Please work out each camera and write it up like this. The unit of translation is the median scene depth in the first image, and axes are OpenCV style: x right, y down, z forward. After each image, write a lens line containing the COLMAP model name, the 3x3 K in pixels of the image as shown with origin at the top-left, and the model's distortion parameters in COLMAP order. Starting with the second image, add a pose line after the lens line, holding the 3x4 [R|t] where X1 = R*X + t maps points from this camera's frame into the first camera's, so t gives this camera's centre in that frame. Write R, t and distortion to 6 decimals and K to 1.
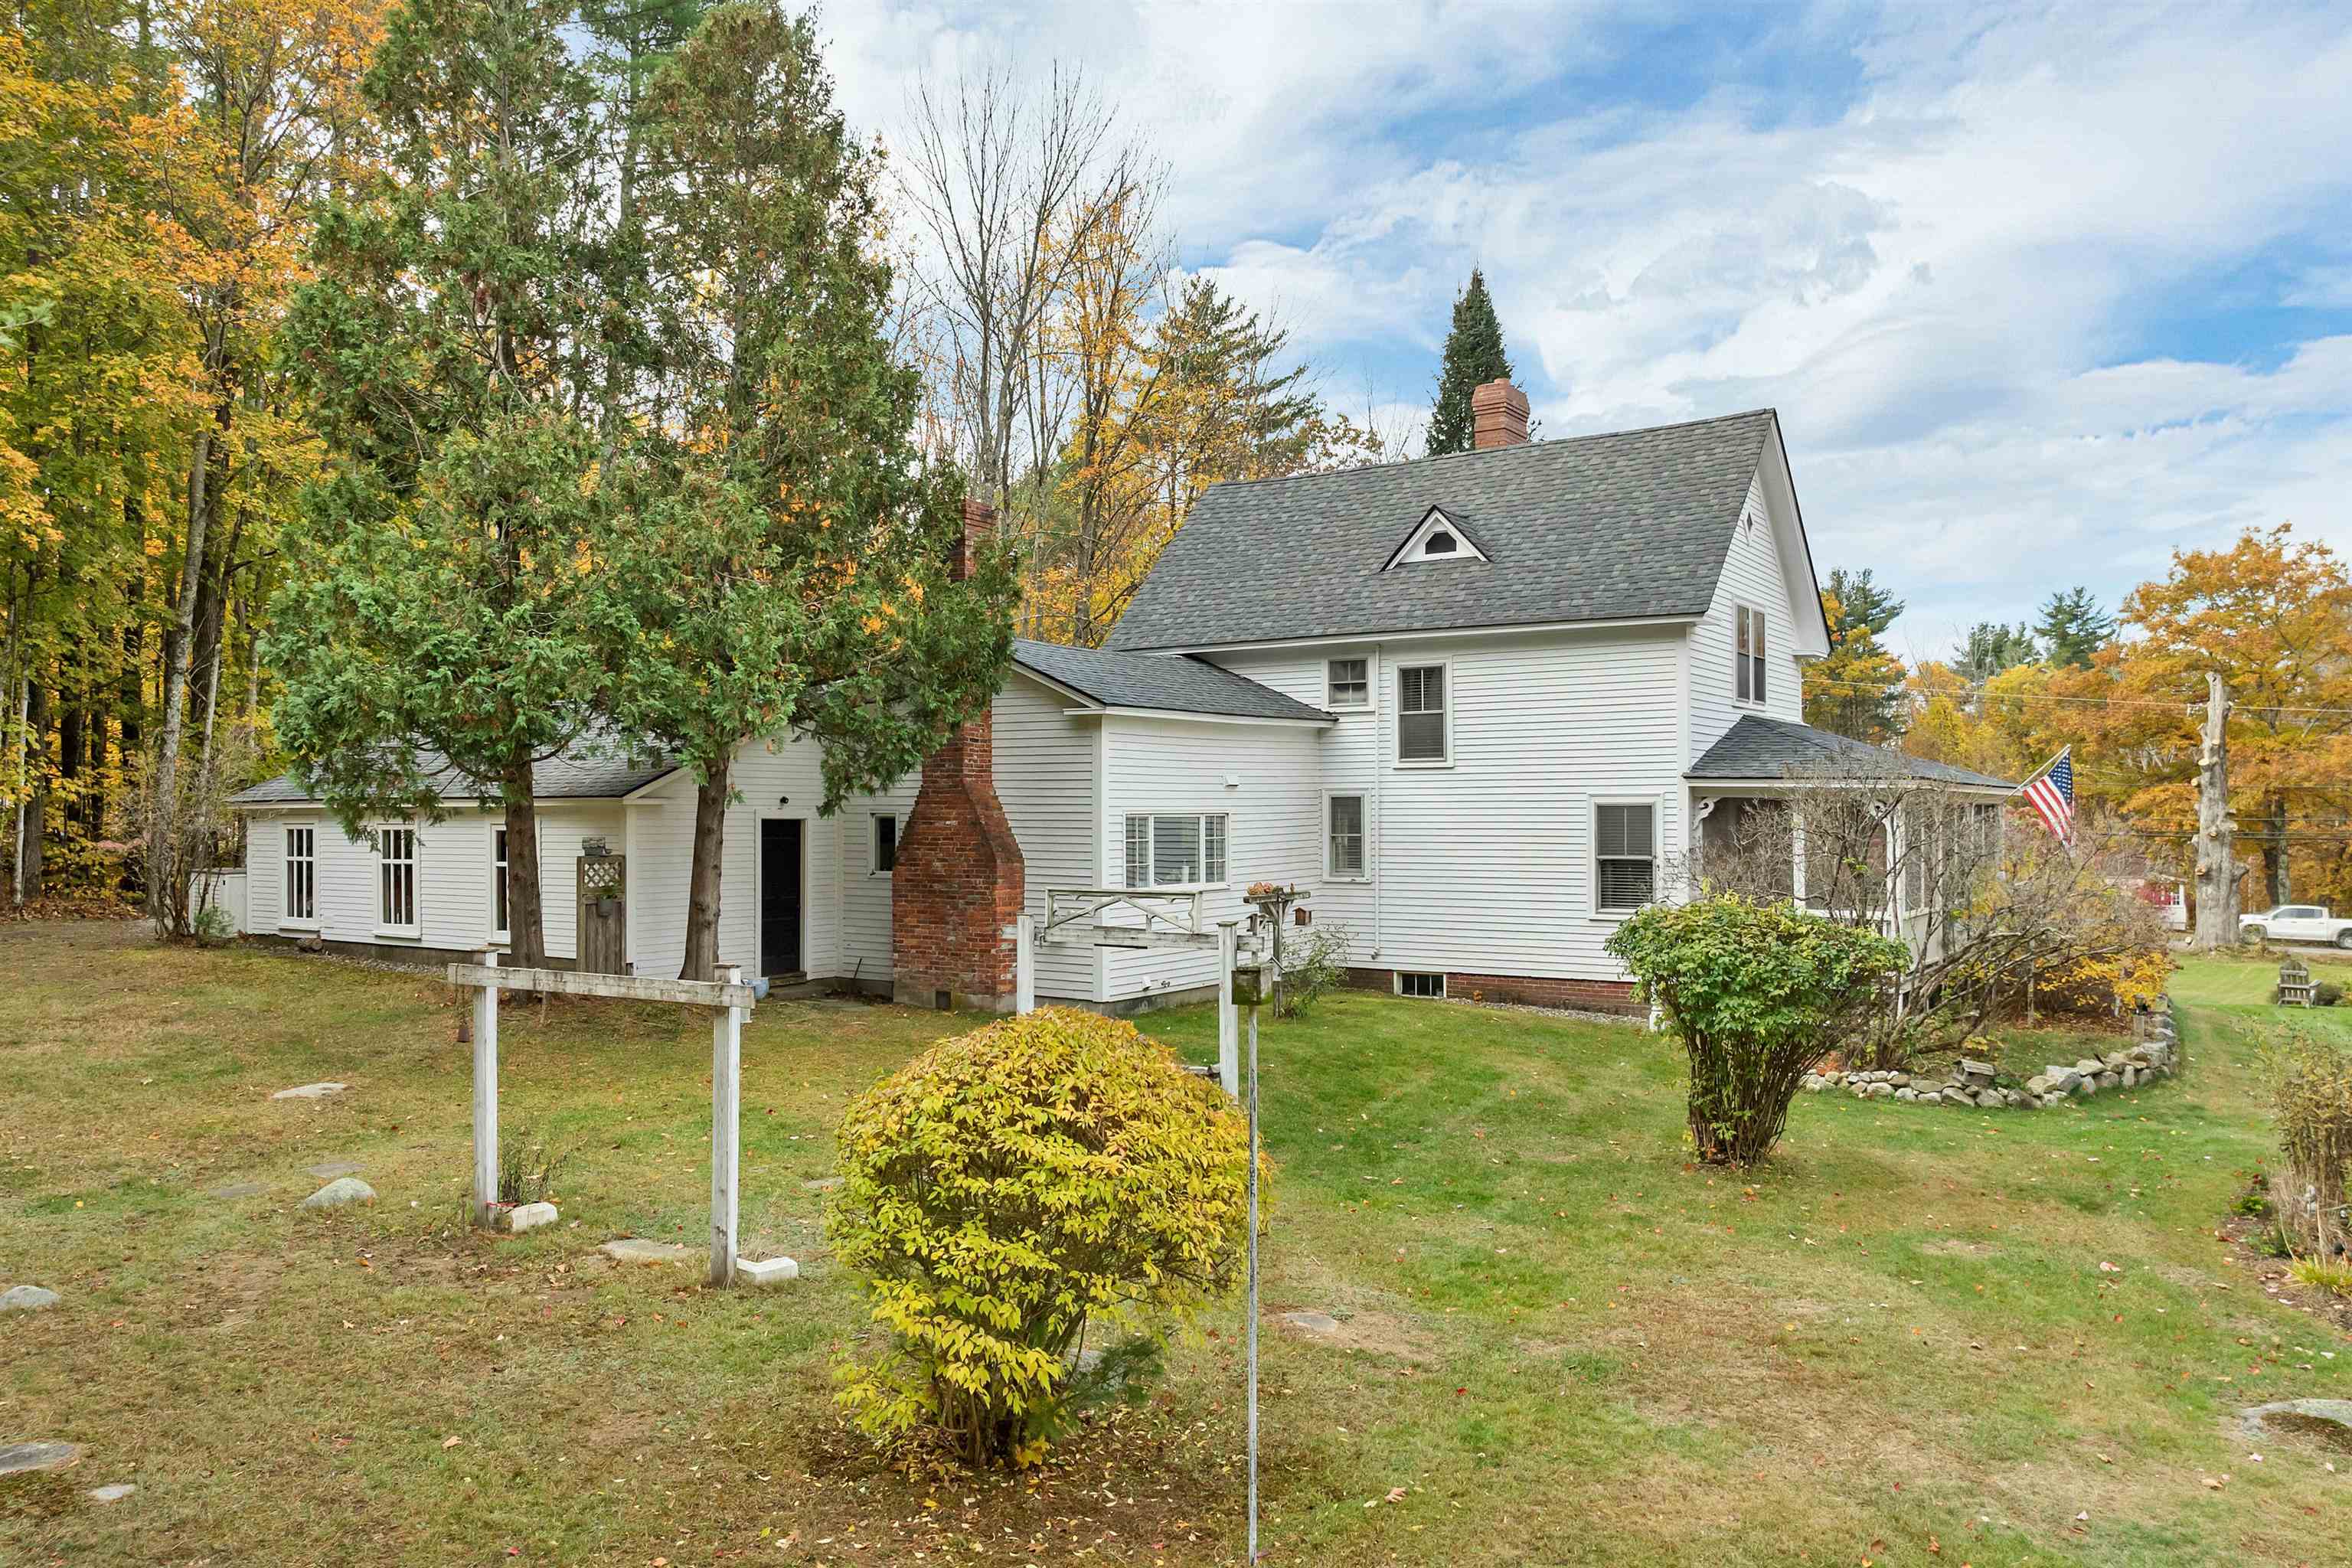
lens RADIAL K [[1685.1, 0, 1180.6], [0, 1685.1, 785.5], [0, 0, 1]] dist [-0.041128, 0.007418]
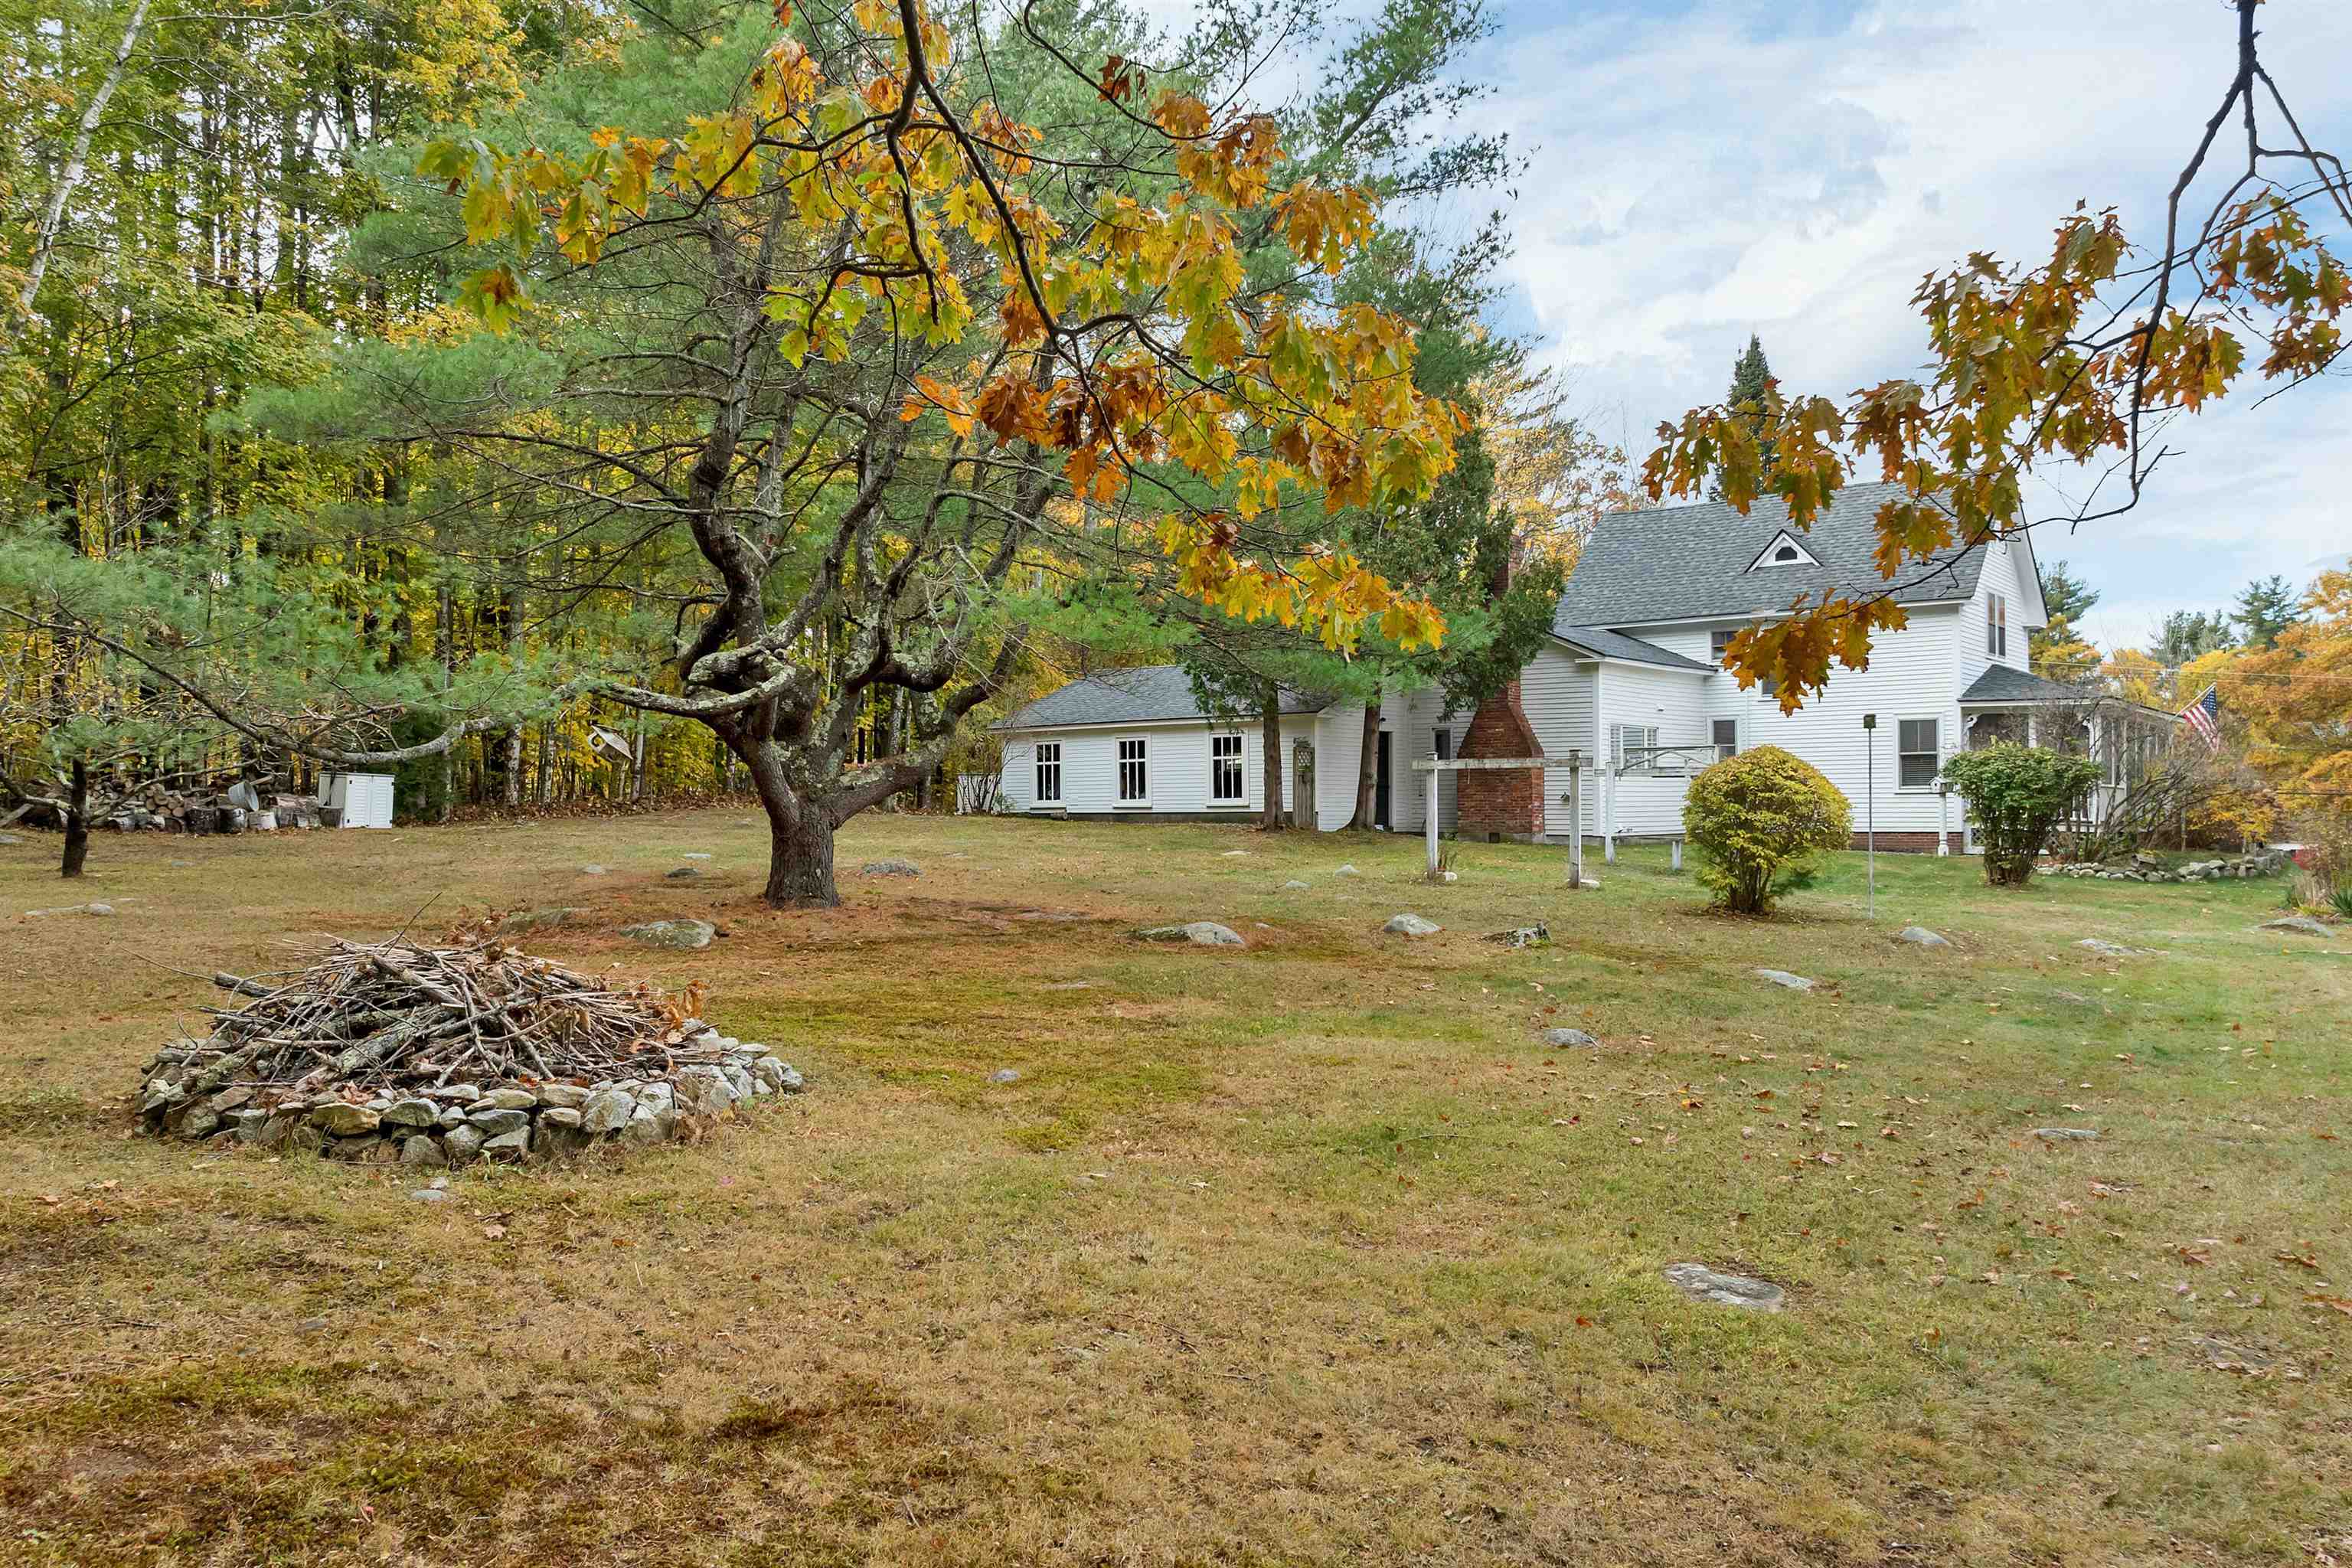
lens RADIAL K [[1685.1, 0, 1176.9], [0, 1685.1, 802.1], [0, 0, 1]] dist [-0.041128, 0.007418]
pose [[0.995264, -0.001785, -0.097197, -0.248083], [0.002714, 0.999952, 0.009425, 0.065163], [0.097175, -0.009644, 0.995221, -0.568460]]
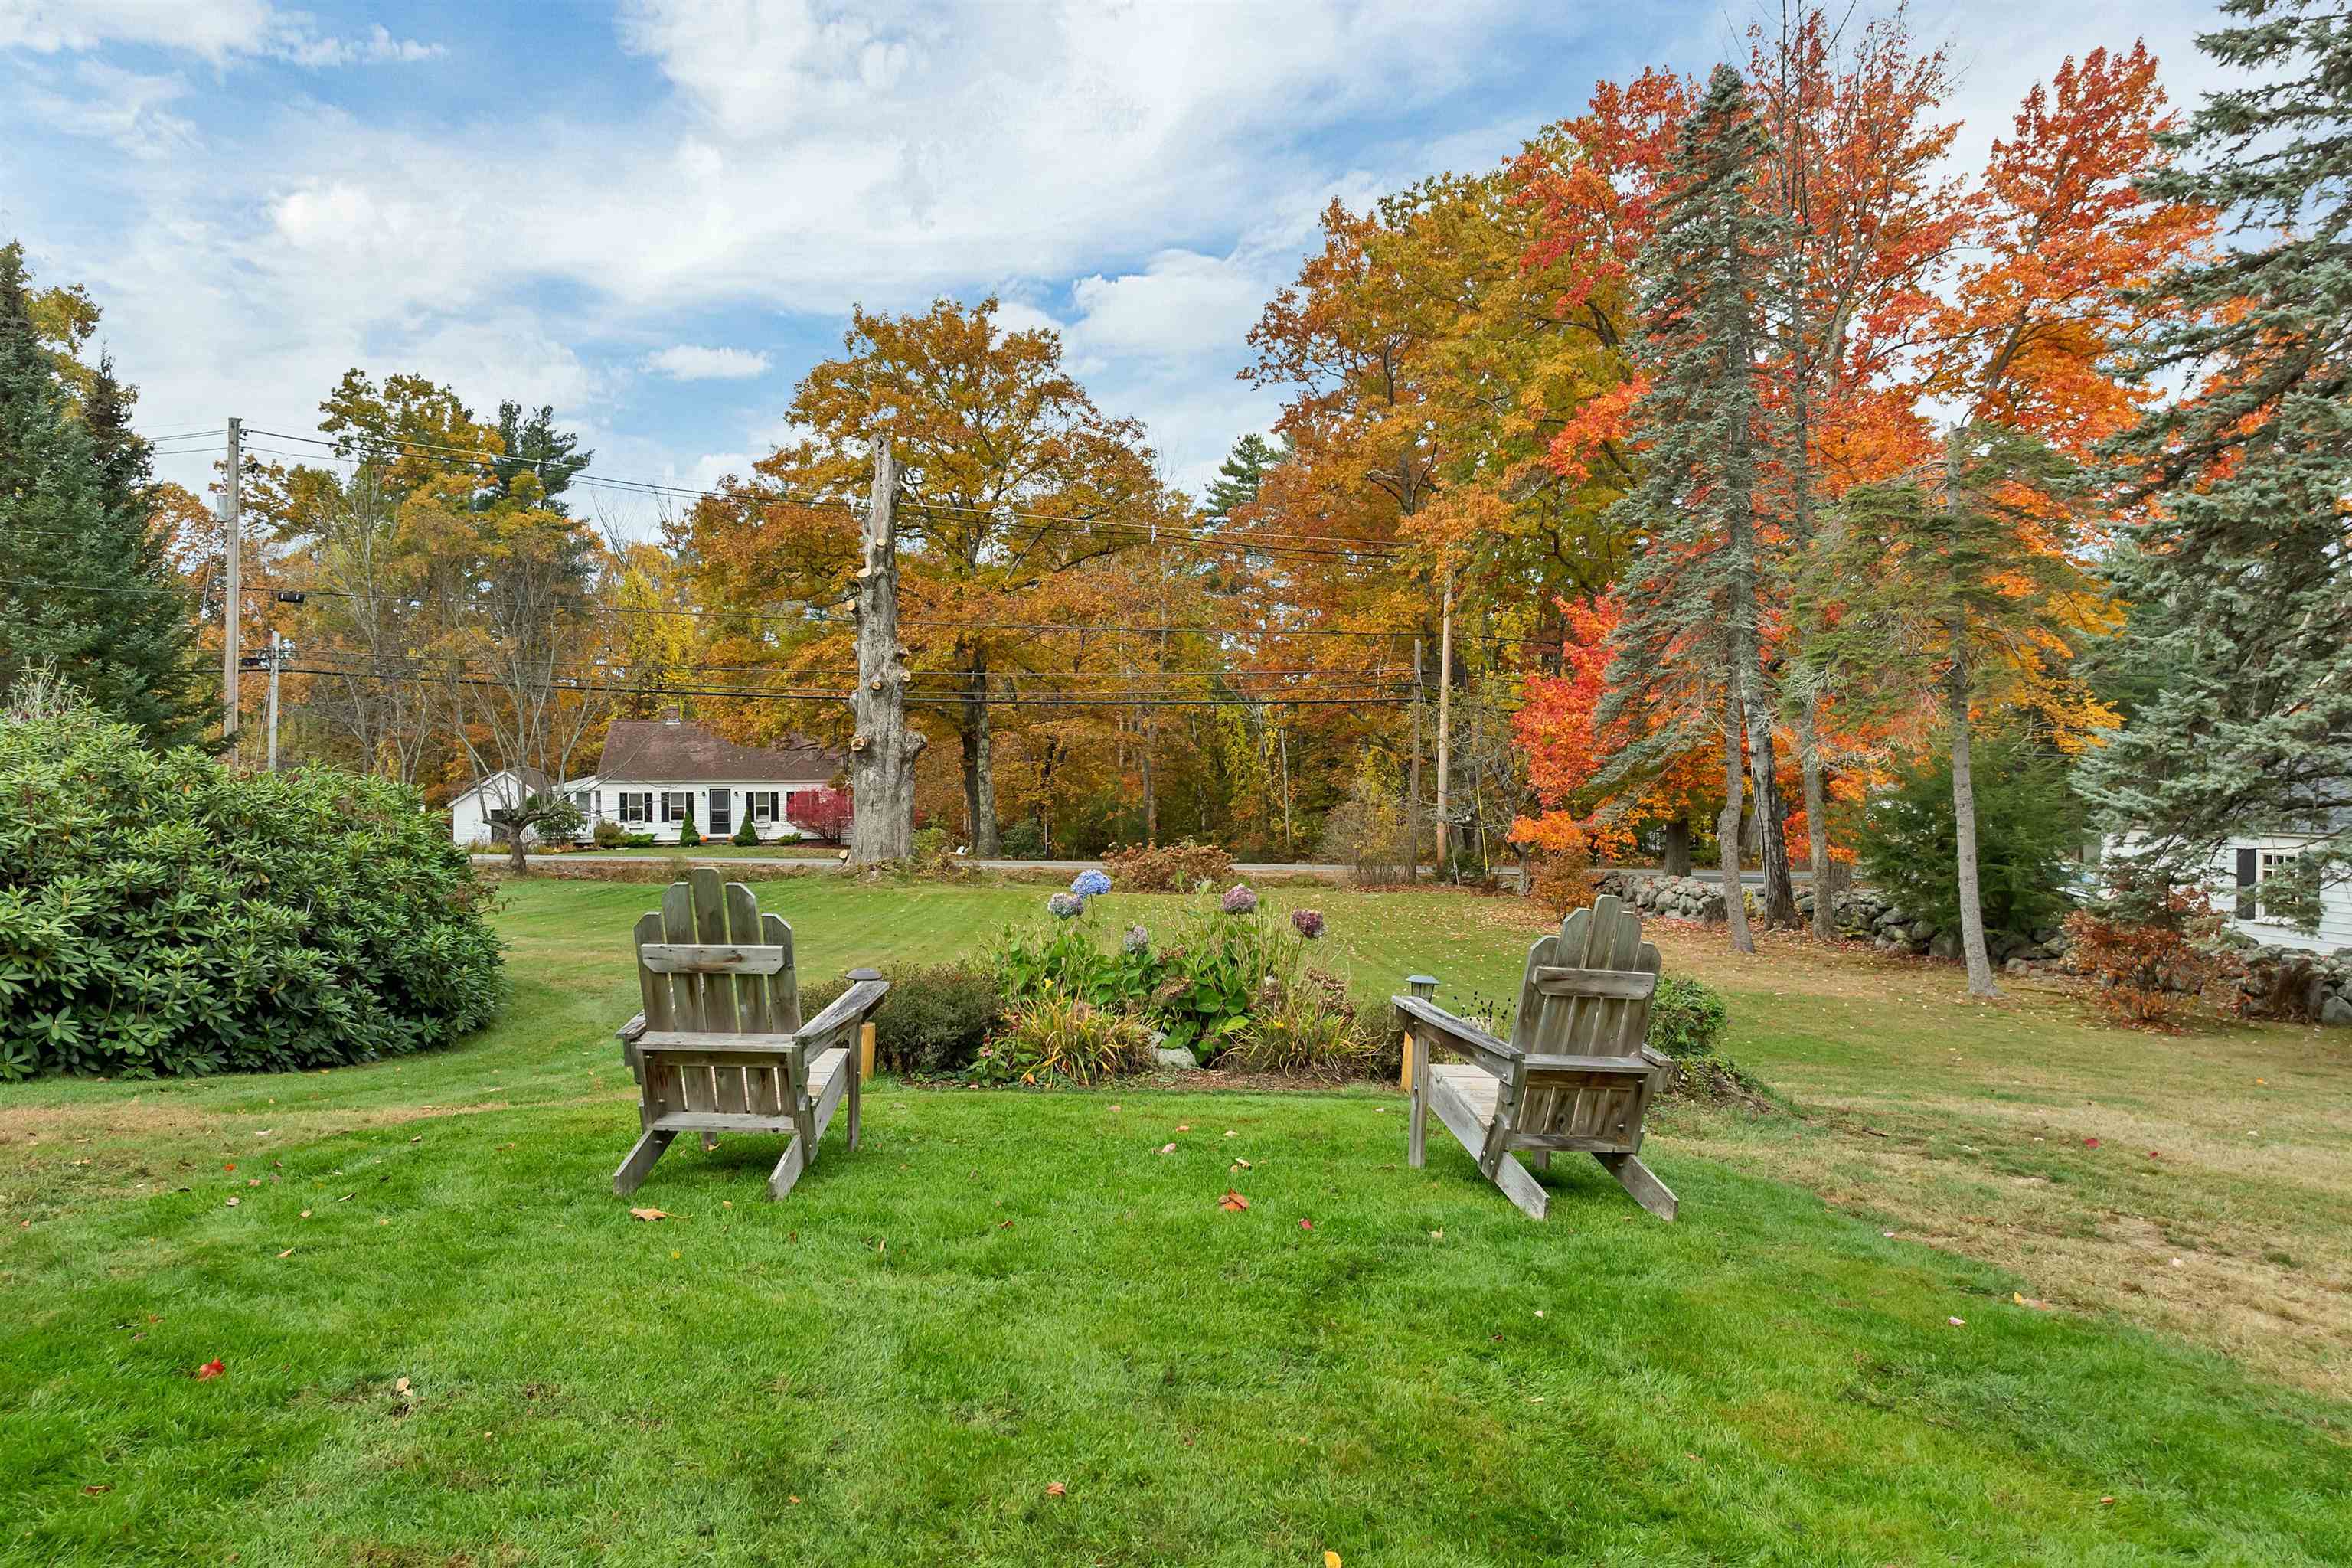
lens RADIAL K [[1685.1, 0, 1174.9], [0, 1685.1, 790.1], [0, 0, 1]] dist [-0.041128, 0.007418]
pose [[0.776054, -0.012879, 0.630535, 0.806626], [-0.010493, 0.999389, 0.033328, 0.122731], [-0.630579, -0.032481, 0.775445, 1.133529]]
